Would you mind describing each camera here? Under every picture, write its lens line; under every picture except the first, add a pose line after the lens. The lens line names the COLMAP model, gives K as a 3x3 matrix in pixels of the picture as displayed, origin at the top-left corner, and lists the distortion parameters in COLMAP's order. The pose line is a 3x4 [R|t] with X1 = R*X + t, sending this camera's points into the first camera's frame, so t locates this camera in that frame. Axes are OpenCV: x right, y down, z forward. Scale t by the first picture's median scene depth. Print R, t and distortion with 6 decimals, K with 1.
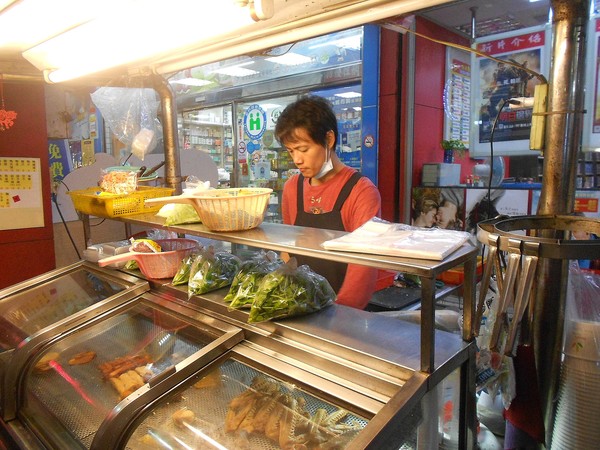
lens RADIAL K [[461.7, 0, 302.4], [0, 461.7, 229.5], [0, 0, 1]] dist [0.006114, -0.012701]
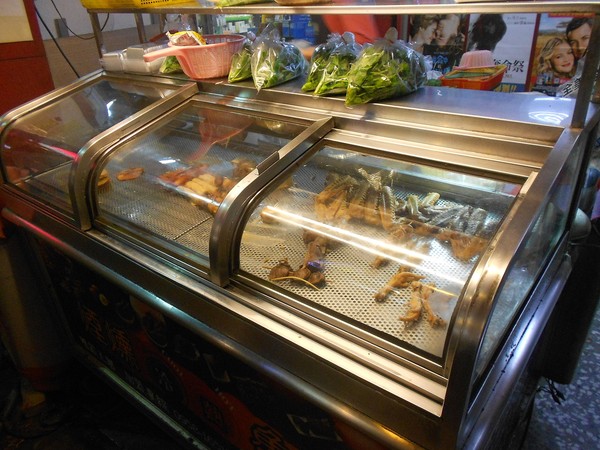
lens RADIAL K [[461.7, 0, 299.2], [0, 461.7, 225.3], [0, 0, 1]] dist [0.006114, -0.012701]
pose [[0.993937, -0.071084, 0.083878, -0.251621], [0.041762, 0.949798, 0.310063, 0.116088], [-0.101708, -0.304681, 0.947009, 0.060109]]
